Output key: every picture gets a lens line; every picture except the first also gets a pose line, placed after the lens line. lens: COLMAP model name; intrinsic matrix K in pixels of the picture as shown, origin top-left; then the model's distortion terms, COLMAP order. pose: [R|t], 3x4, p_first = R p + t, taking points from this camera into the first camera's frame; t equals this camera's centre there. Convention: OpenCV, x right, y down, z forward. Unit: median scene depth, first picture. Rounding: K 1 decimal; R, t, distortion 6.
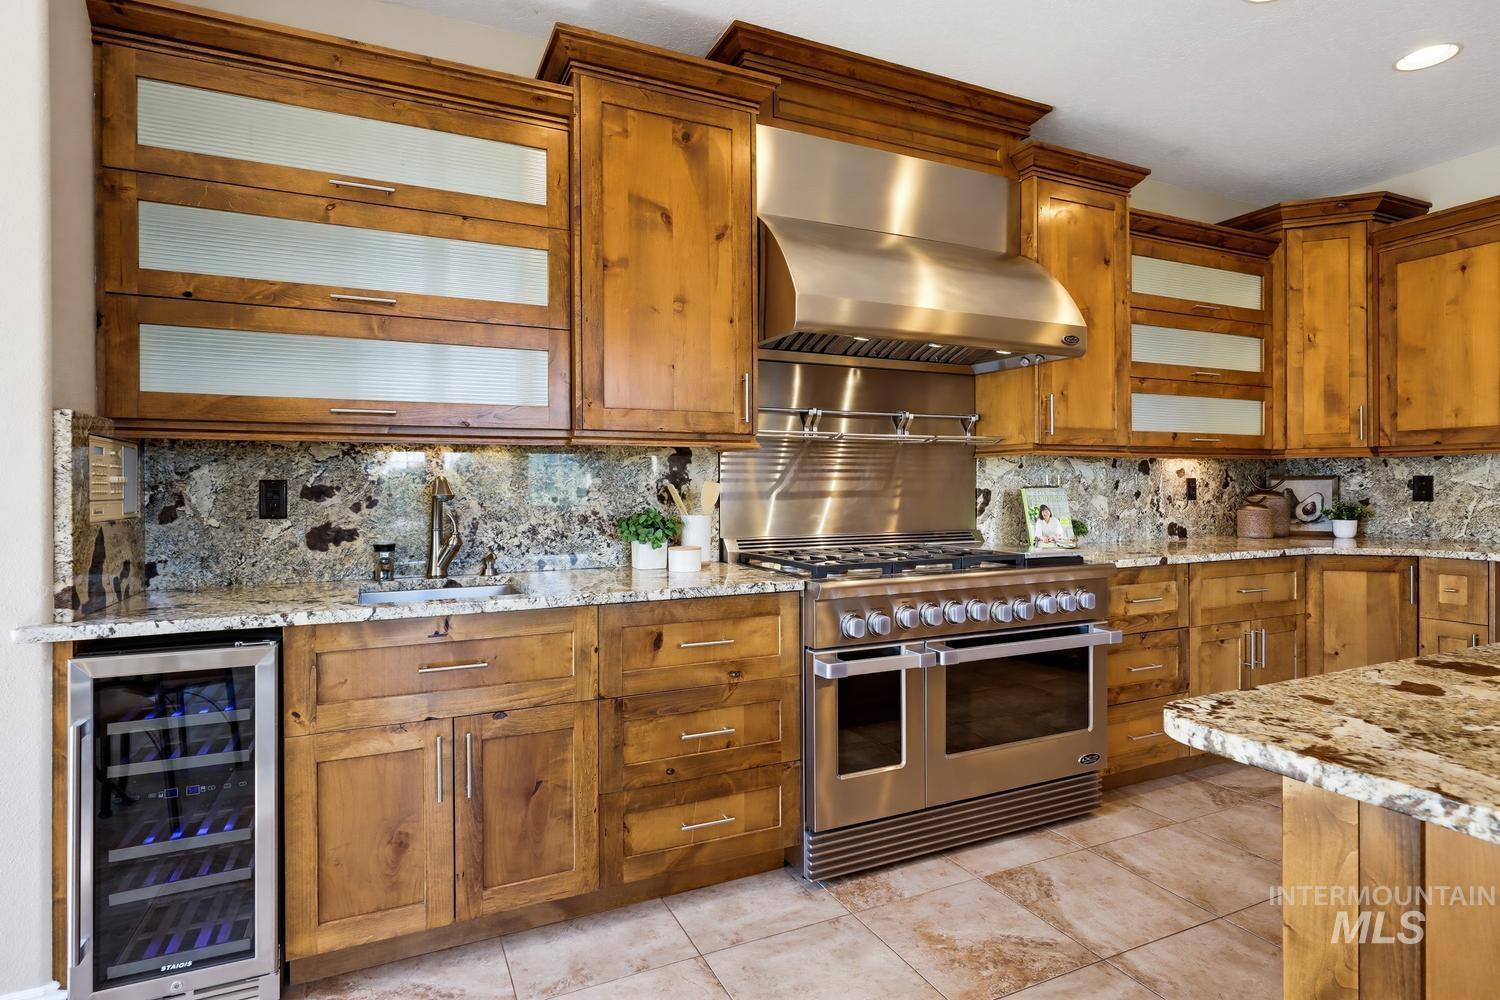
lens RADIAL K [[780.2, 0, 751.9], [0, 780.2, 489.3], [0, 0, 1]] dist [0.001116, 0.001294]
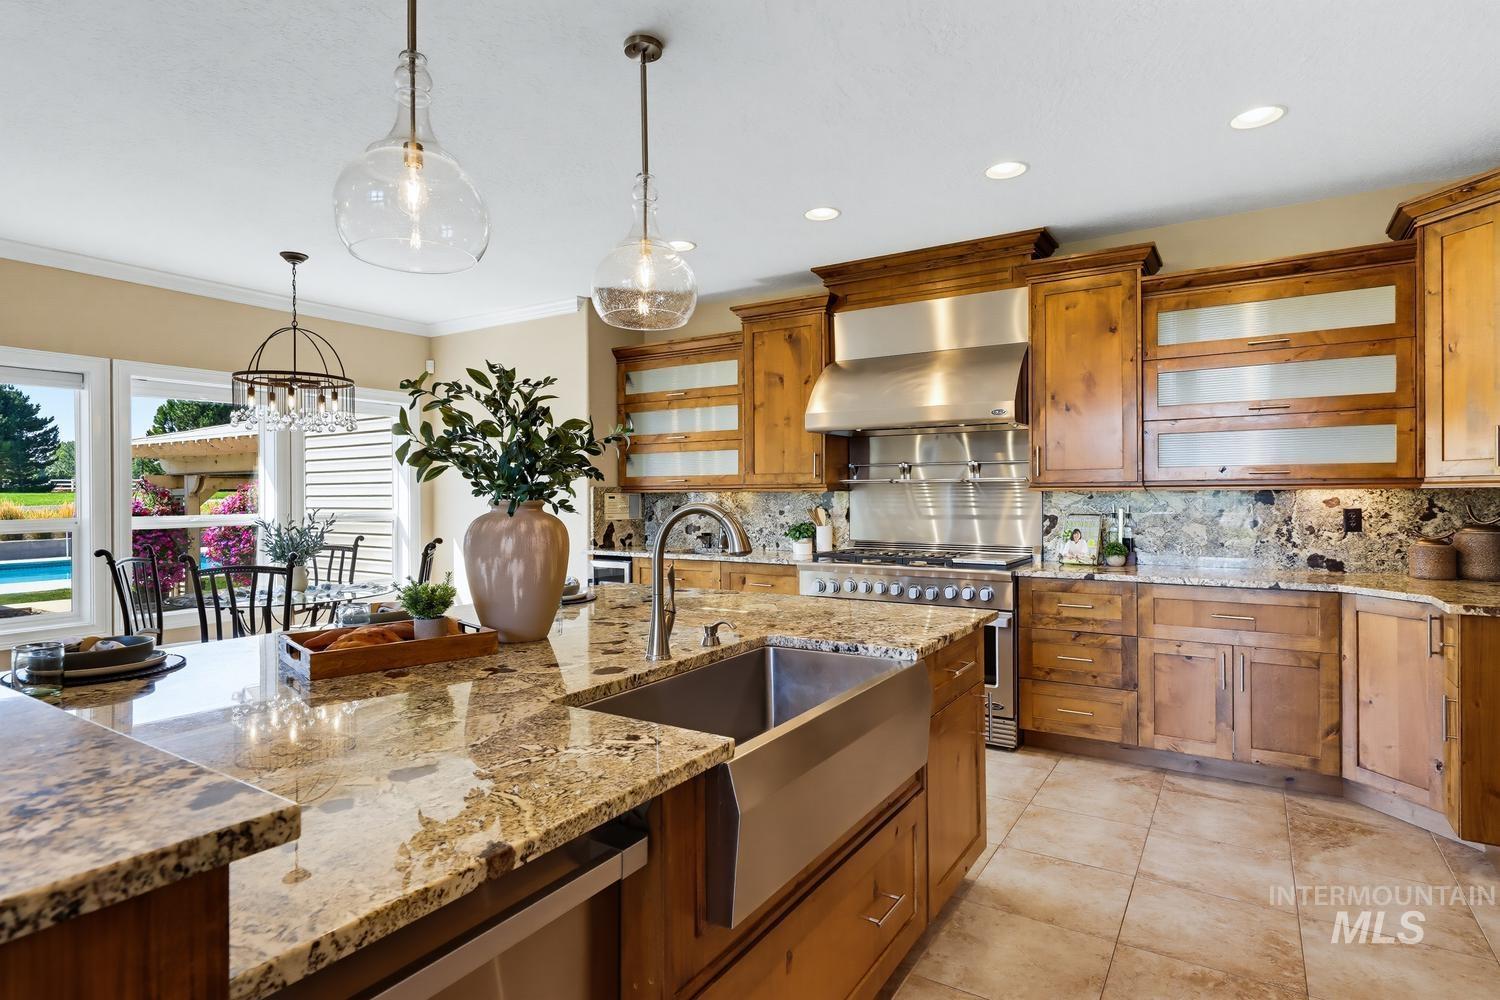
lens RADIAL K [[780.2, 0, 775.6], [0, 780.2, 497.7], [0, 0, 1]] dist [0.001116, 0.001294]
pose [[0.551469, 0.004751, -0.834182, 1.126328], [-0.004233, 0.999987, 0.002897, -0.031201], [0.834185, 0.001933, 0.551482, -0.095648]]
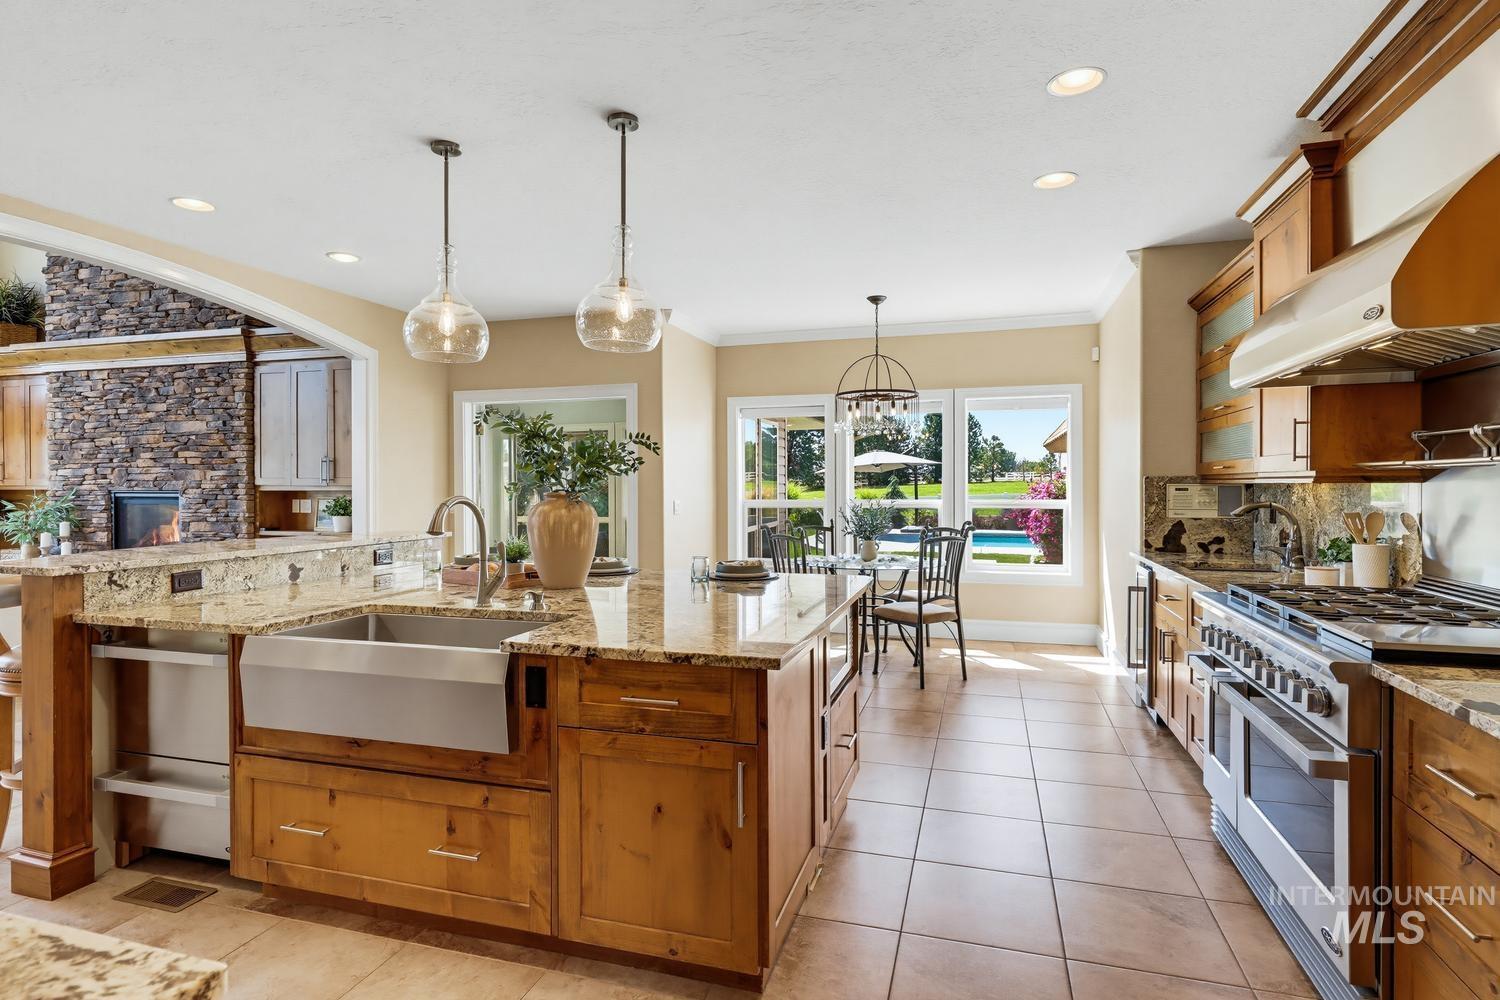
lens RADIAL K [[780.2, 0, 748.4], [0, 780.2, 485.7], [0, 0, 1]] dist [0.001116, 0.001294]
pose [[-0.670651, 0.008426, -0.741725, 1.013827], [0.000508, 0.999940, 0.010900, -0.046812], [0.741773, 0.006933, -0.670615, 0.892085]]
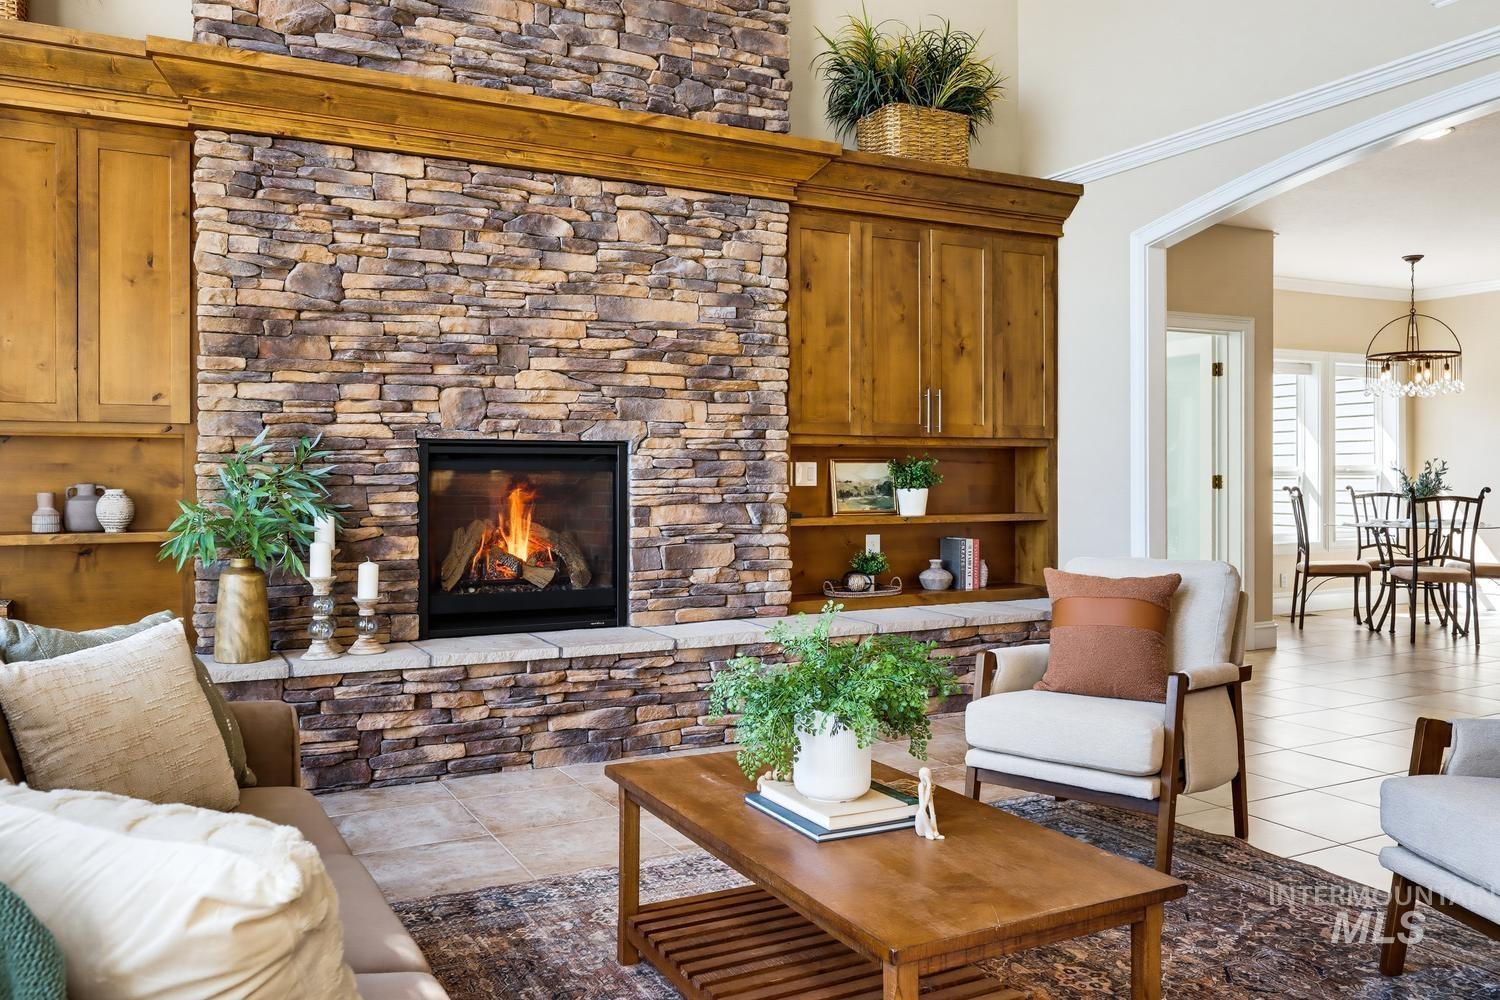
lens RADIAL K [[1190.0, 0, 756.1], [0, 1190.0, 483.9], [0, 0, 1]] dist [0.000828, -0.000482]
pose [[0.048256, 0.009781, -0.998787, 2.034003], [-0.003814, 0.999947, 0.009608, 0.027936], [0.998828, 0.003346, 0.048290, -1.558847]]
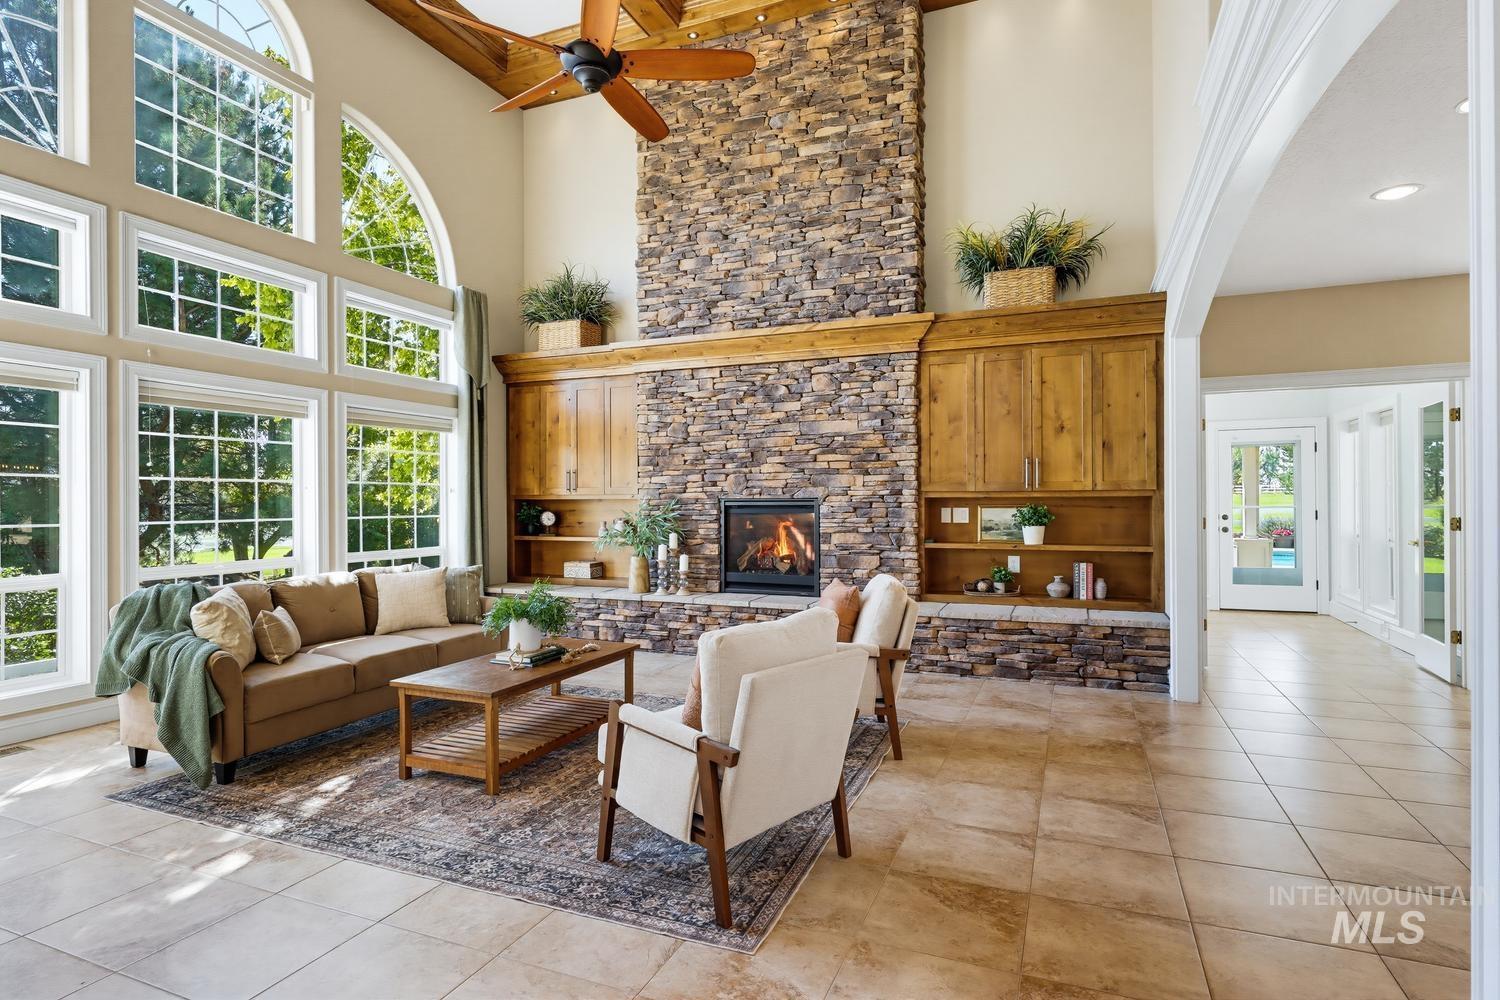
lens RADIAL K [[780.2, 0, 749.8], [0, 780.2, 502.8], [0, 0, 1]] dist [0.001116, 0.001294]
pose [[-0.749642, 0.007629, -0.661799, 1.858459], [0.003110, 0.999963, 0.008005, -0.015930], [0.661836, 0.003942, -0.749638, -0.342060]]
